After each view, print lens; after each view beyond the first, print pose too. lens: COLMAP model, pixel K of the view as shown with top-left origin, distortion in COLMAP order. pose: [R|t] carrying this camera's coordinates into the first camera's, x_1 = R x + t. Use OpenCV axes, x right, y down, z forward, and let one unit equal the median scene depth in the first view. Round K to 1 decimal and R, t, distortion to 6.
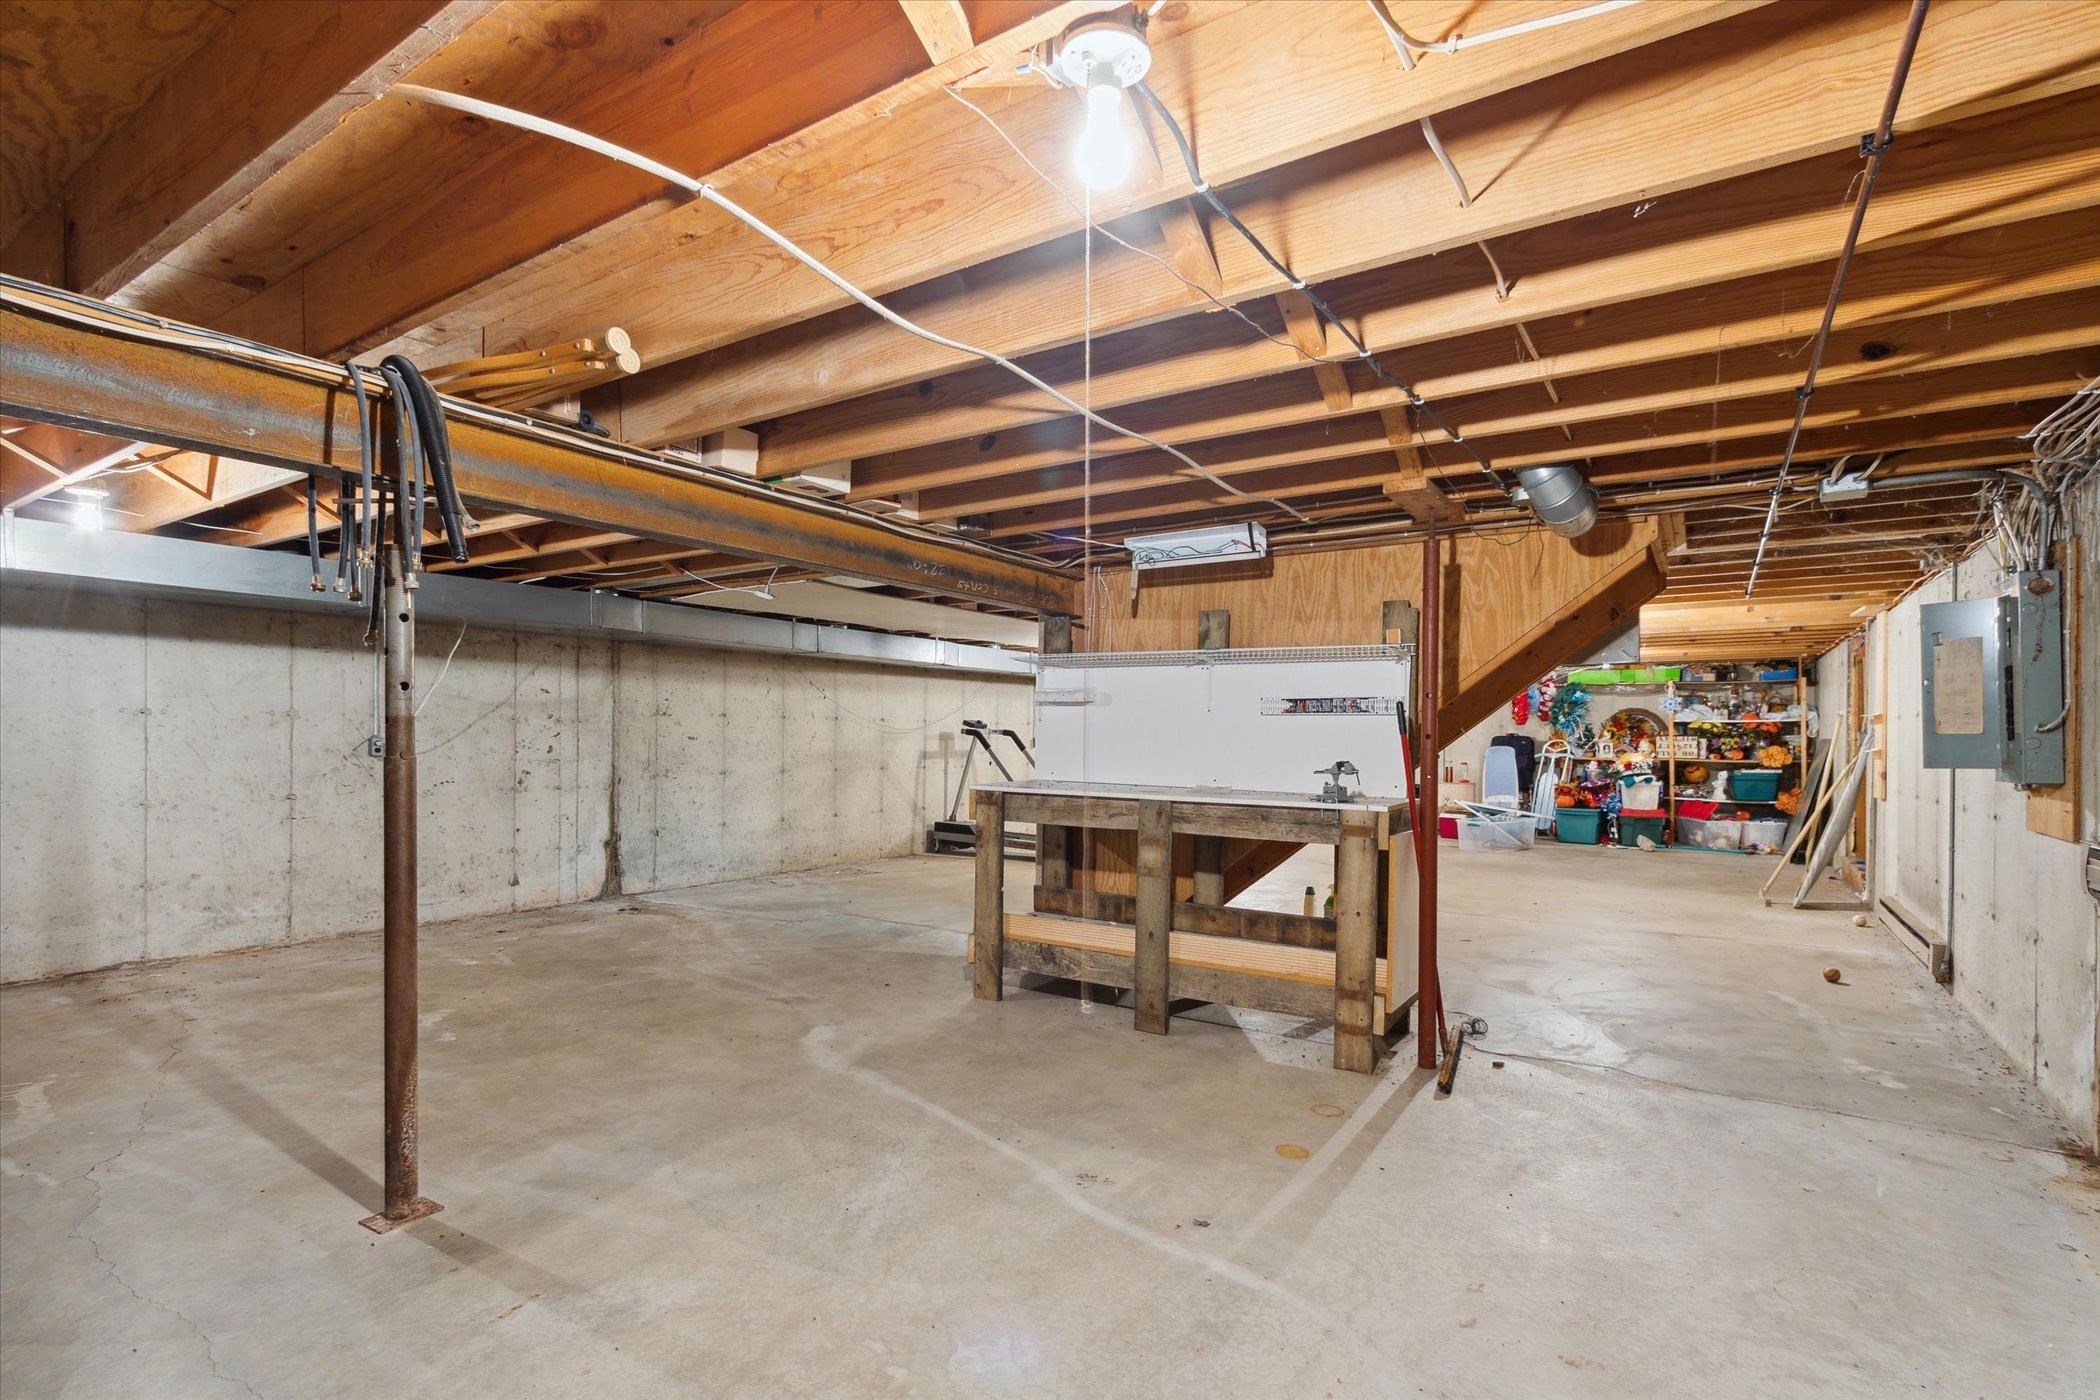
lens RADIAL K [[970.6, 0, 1054.4], [0, 970.6, 734.5], [0, 0, 1]] dist [0.007888, -0.004010]
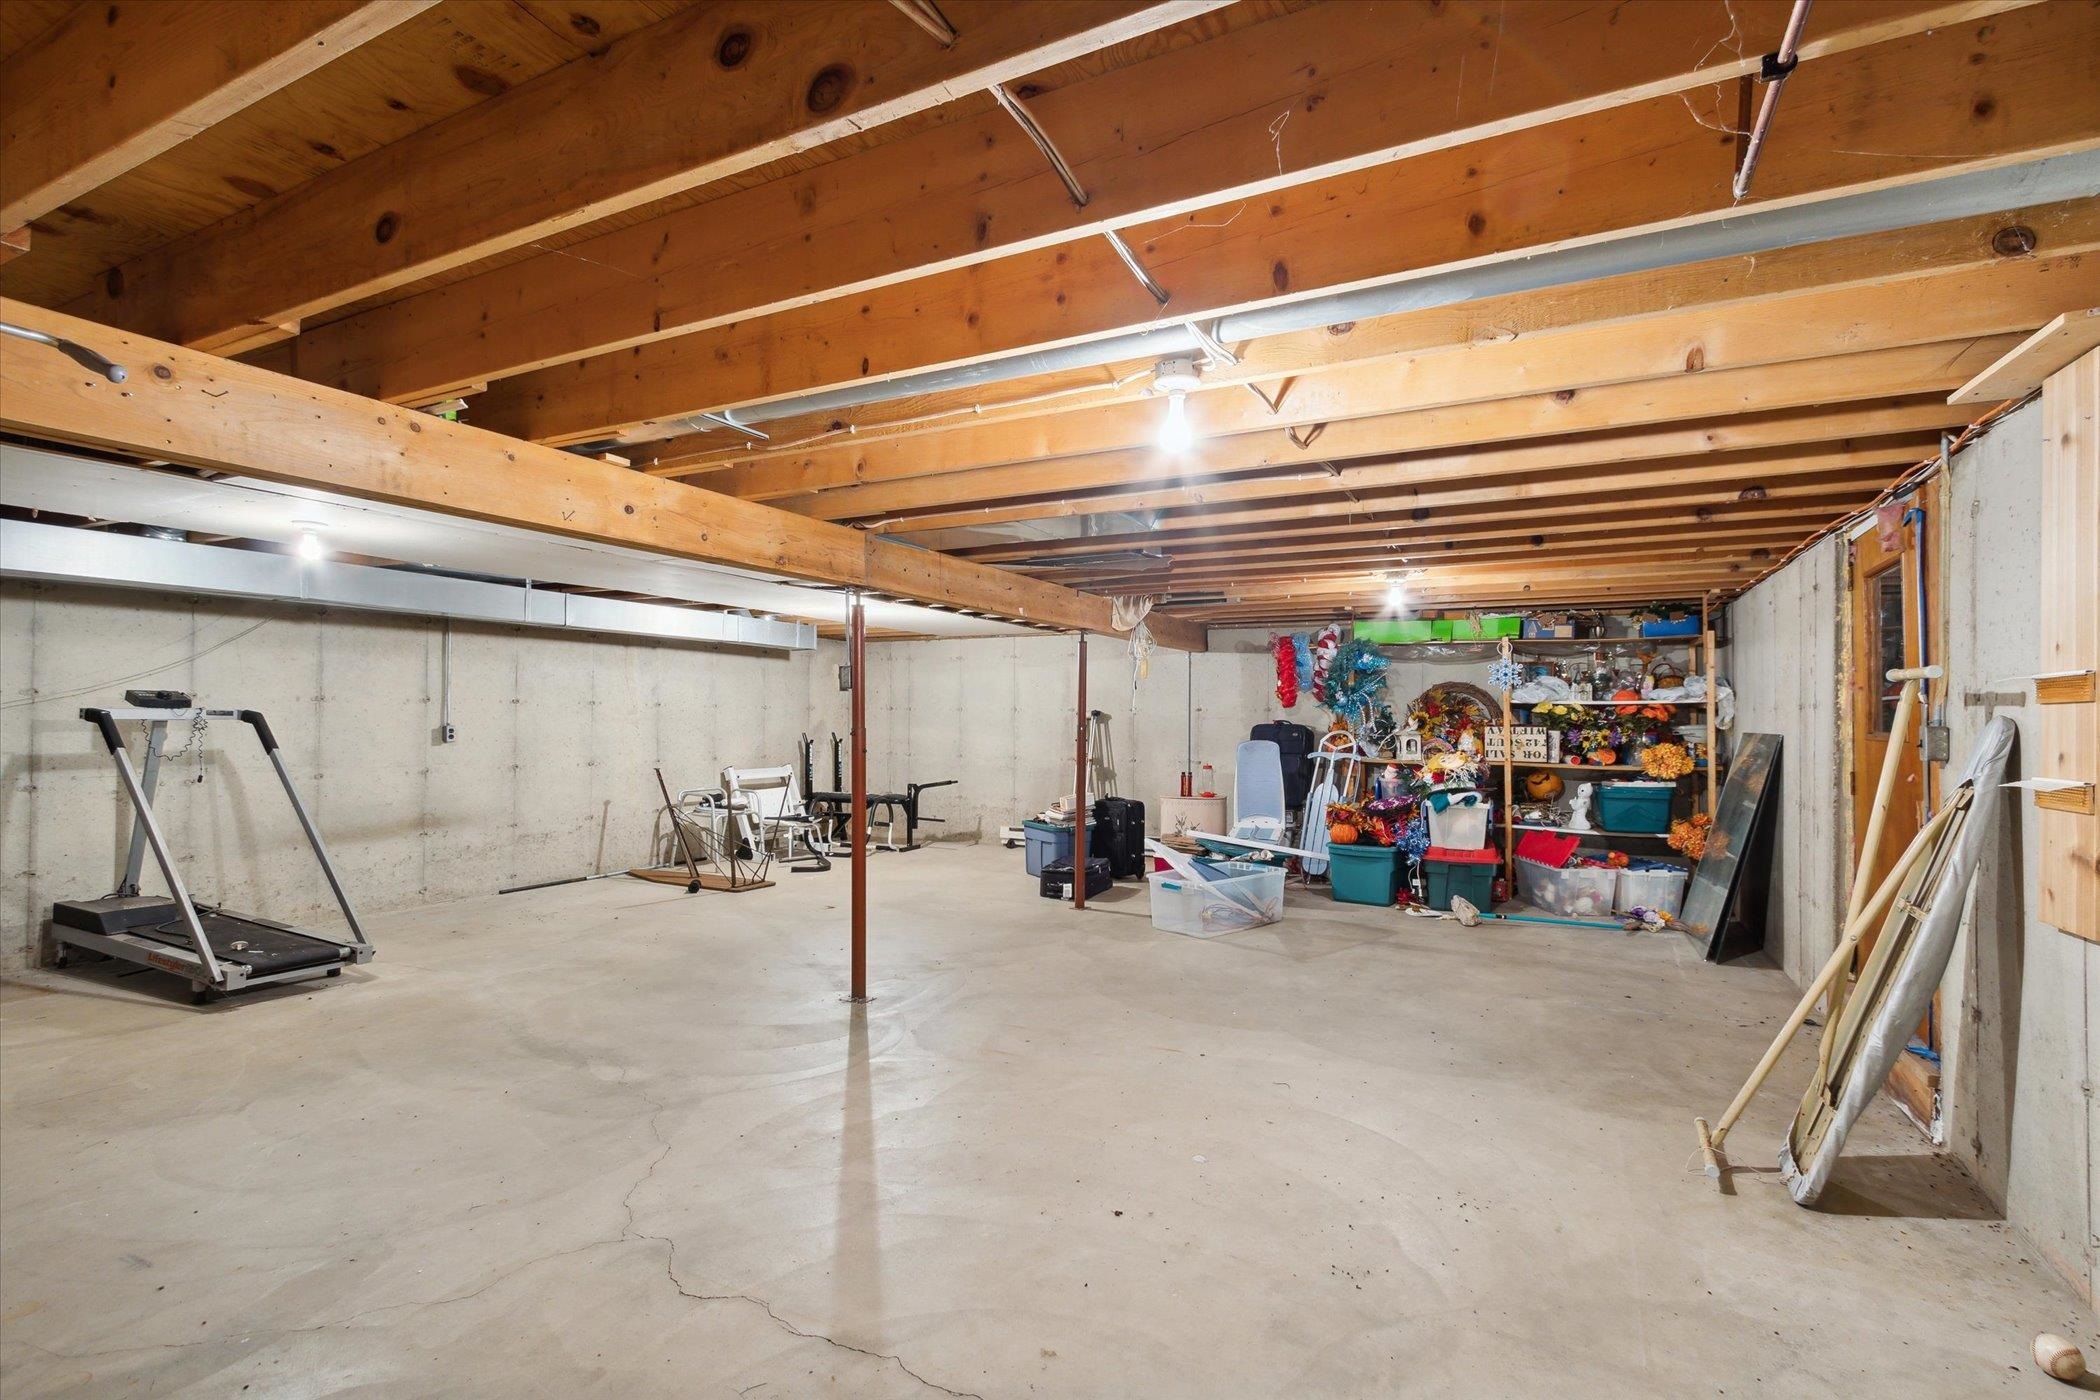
lens RADIAL K [[970.6, 0, 1046.8], [0, 970.6, 705.1], [0, 0, 1]] dist [0.007888, -0.004010]
pose [[0.993711, 0.005225, 0.111852, 0.276452], [-0.003599, 0.999885, -0.014731, -0.001724], [-0.111916, 0.014236, 0.993616, 0.422005]]
